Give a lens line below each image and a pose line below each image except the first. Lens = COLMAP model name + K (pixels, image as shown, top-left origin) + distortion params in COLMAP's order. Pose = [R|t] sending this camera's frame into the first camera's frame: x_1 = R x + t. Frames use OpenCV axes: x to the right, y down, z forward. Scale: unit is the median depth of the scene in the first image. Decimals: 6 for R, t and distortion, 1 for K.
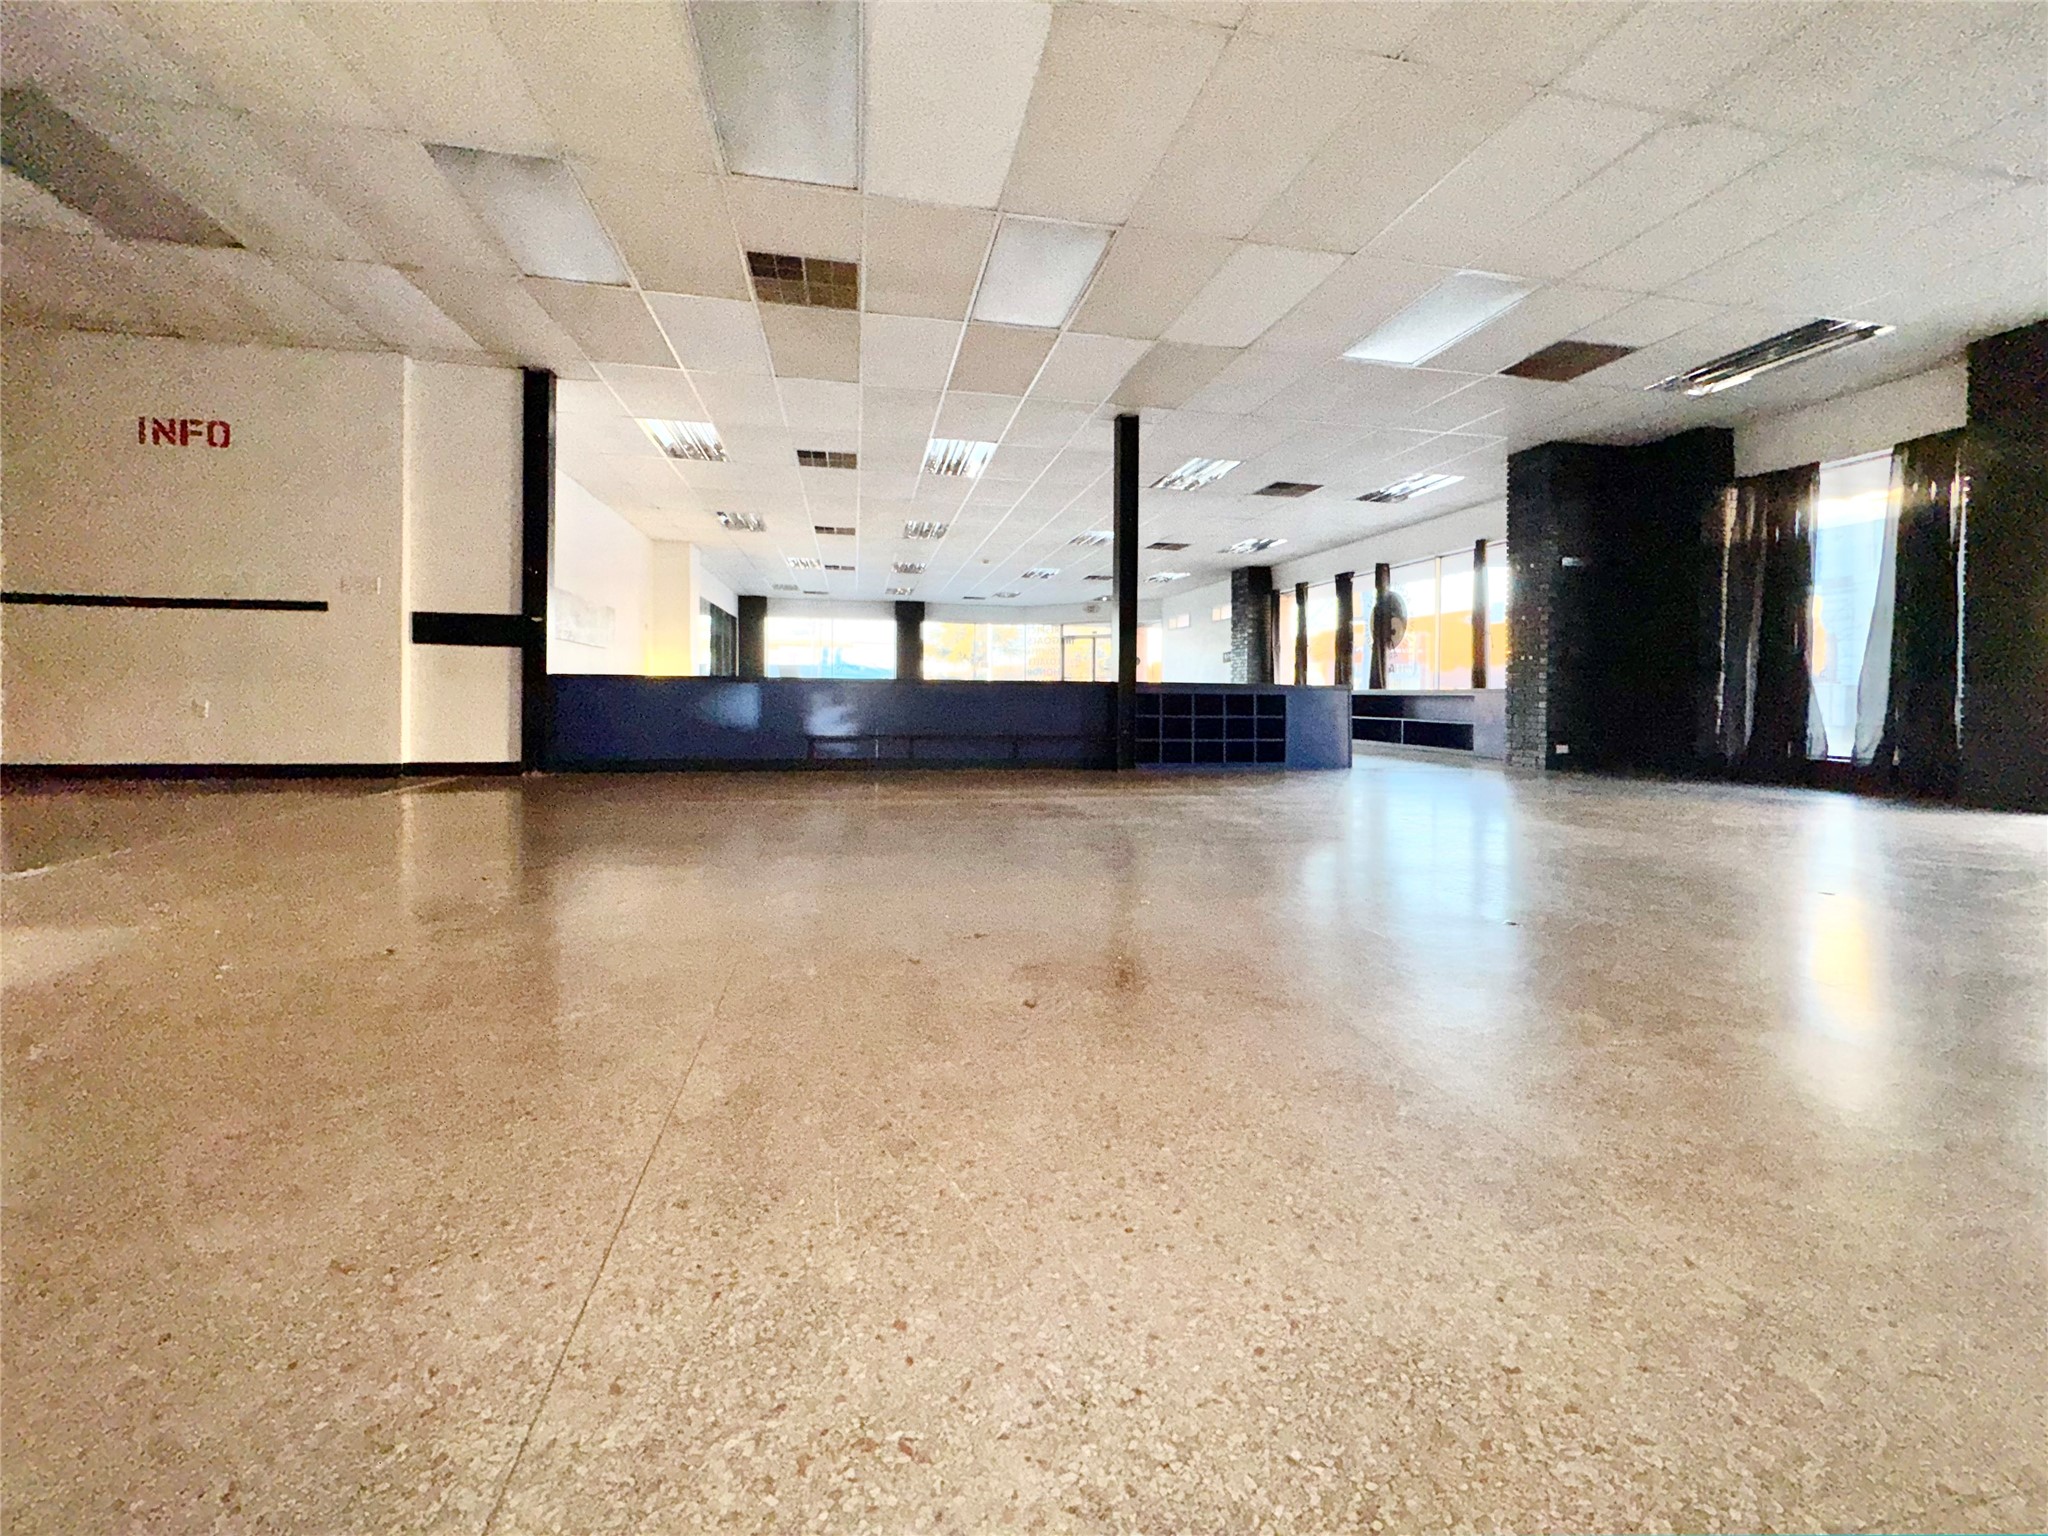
lens RADIAL K [[846.5, 0, 1072.0], [0, 846.5, 732.0], [0, 0, 1]] dist [-0.000689, -0.000076]
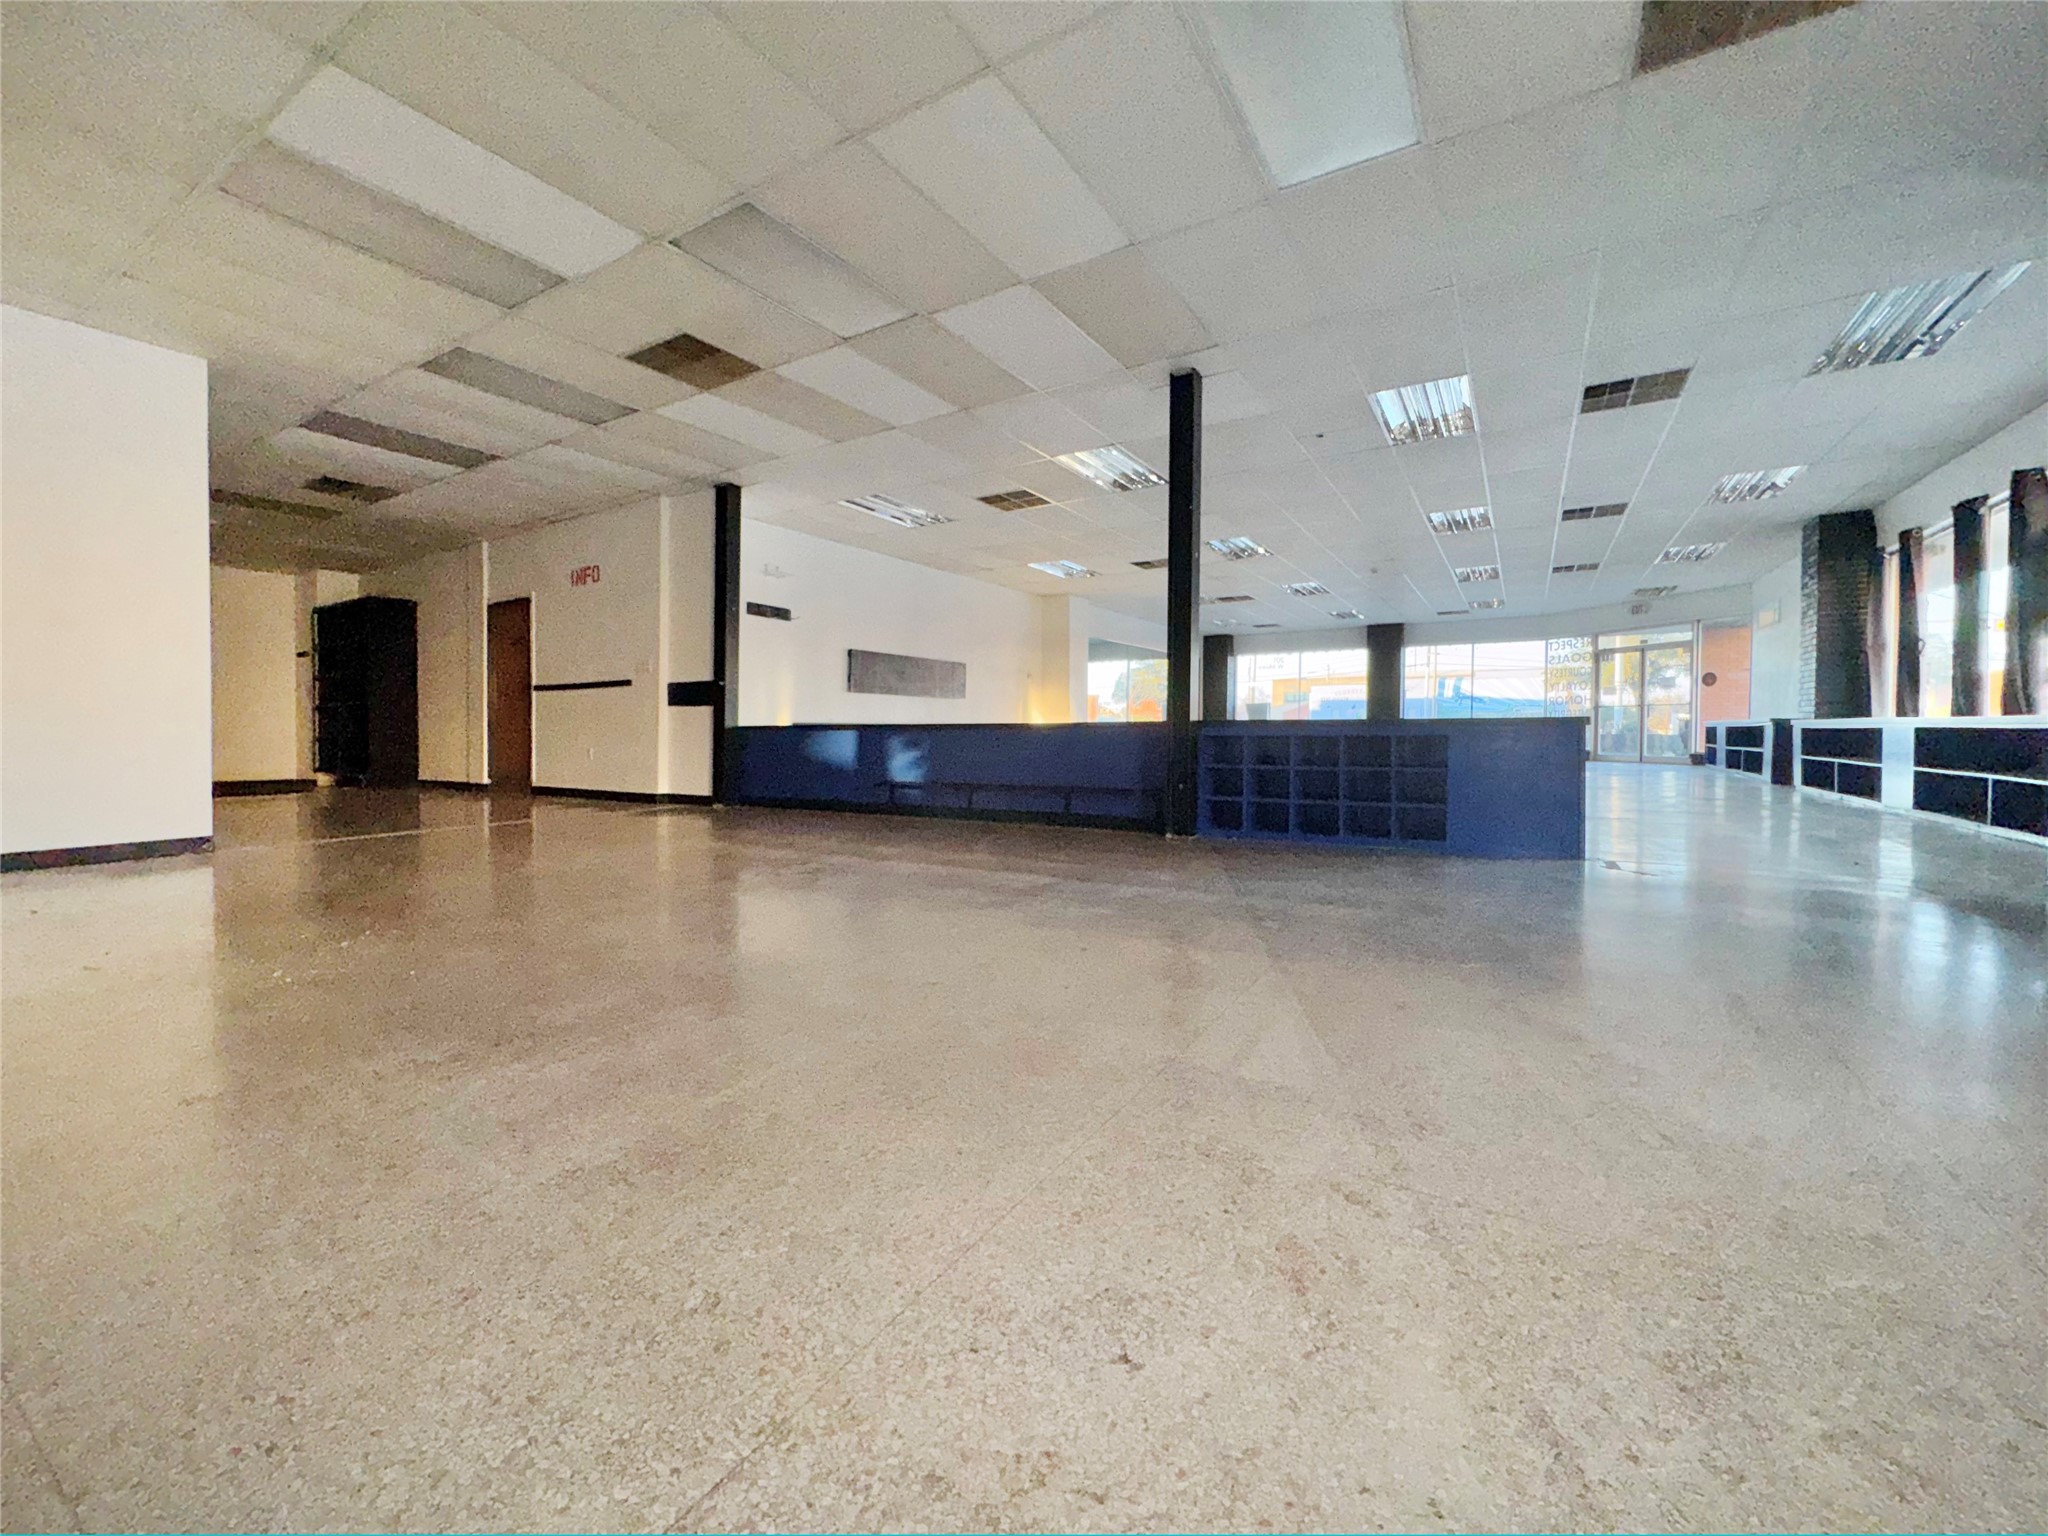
lens RADIAL K [[884.0, 0, 1099.1], [0, 884.0, 766.0], [0, 0, 1]] dist [0.000707, 0.000148]
pose [[0.714698, 0.013882, -0.699295, 0.641173], [-0.016386, 0.999861, 0.003101, -0.021749], [0.699241, 0.009242, 0.714826, 0.424624]]
